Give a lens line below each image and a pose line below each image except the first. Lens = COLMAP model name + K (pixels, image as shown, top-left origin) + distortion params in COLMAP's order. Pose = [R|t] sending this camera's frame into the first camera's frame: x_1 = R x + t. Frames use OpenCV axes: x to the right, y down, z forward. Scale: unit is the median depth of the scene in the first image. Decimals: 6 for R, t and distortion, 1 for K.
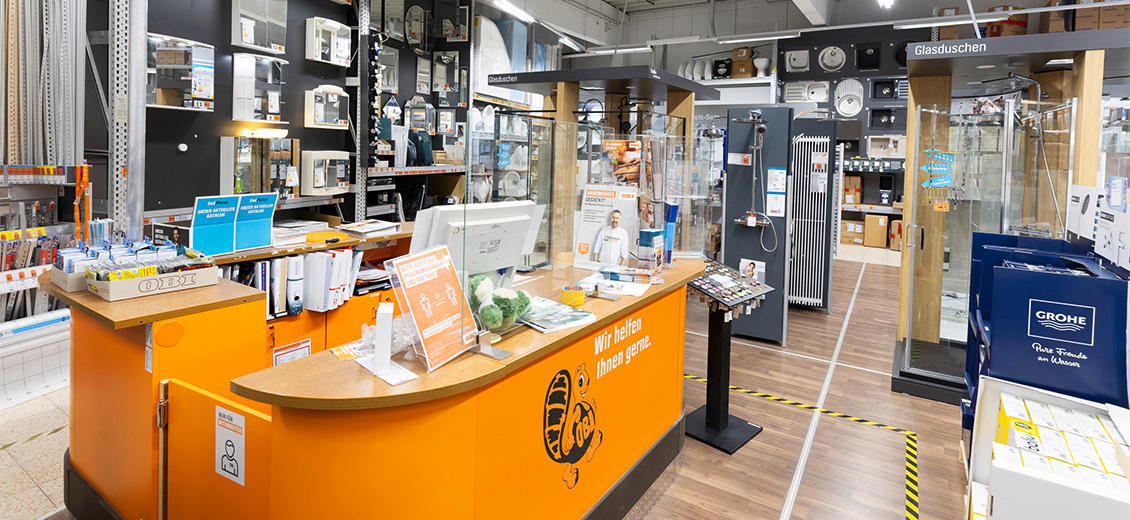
lens RADIAL K [[541.1, 0, 577.1], [0, 541.1, 165.3], [0, 0, 1]] dist [-0.003337, 0.000711]
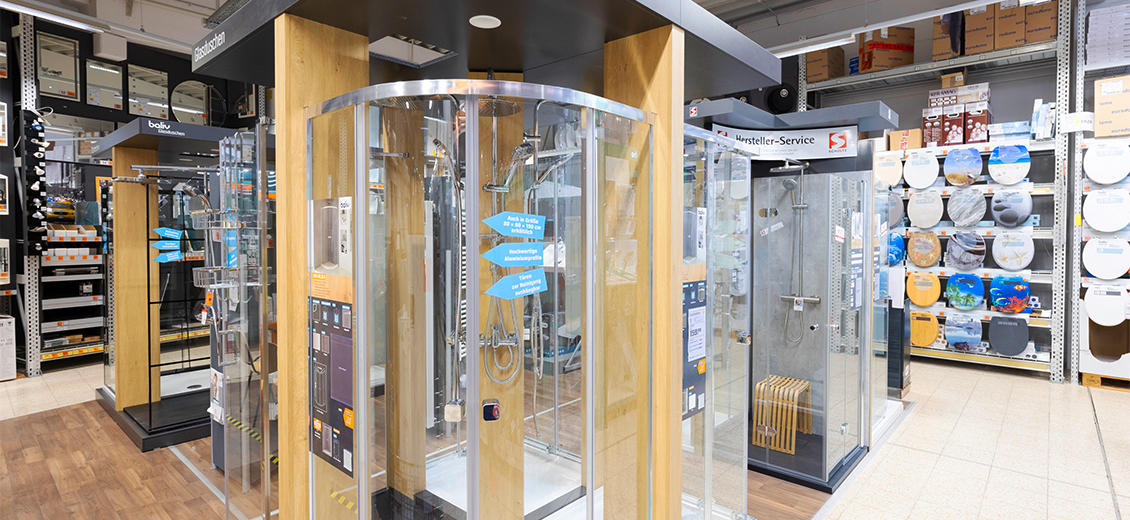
lens RADIAL K [[541.1, 0, 575.9], [0, 541.1, 241.5], [0, 0, 1]] dist [-0.003337, 0.000711]
pose [[0.988216, -0.025752, -0.150883, 0.613035], [0.023800, 0.999608, -0.014732, 0.014153], [0.151203, 0.010967, 0.988442, 0.232763]]
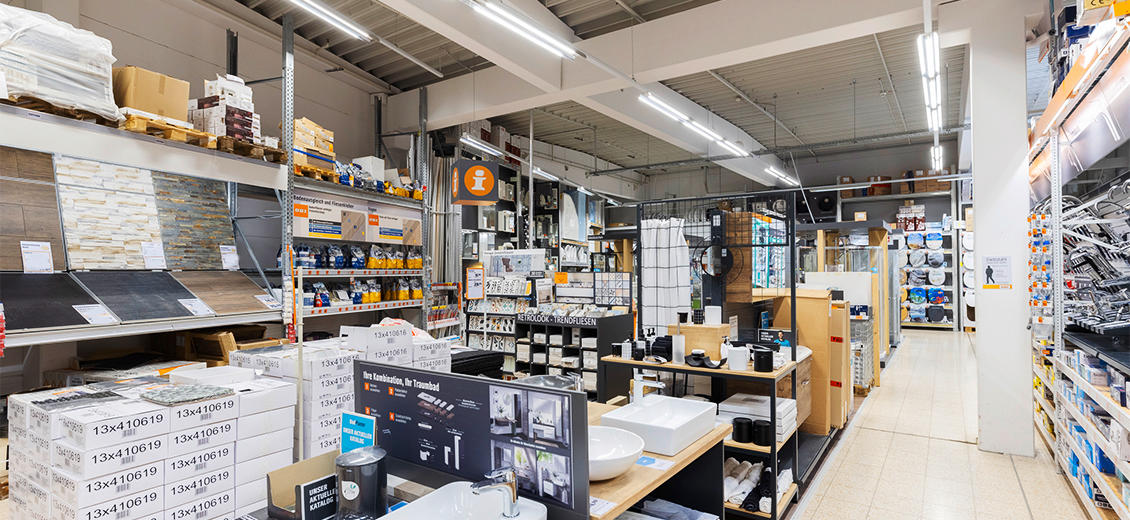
lens RADIAL K [[541.1, 0, 575.4], [0, 541.1, 259.5], [0, 0, 1]] dist [-0.003337, 0.000711]
pose [[0.998871, -0.035196, -0.031908, -0.127001], [0.033577, 0.998187, -0.049951, 0.021709], [0.033608, 0.048823, 0.998242, -0.899935]]
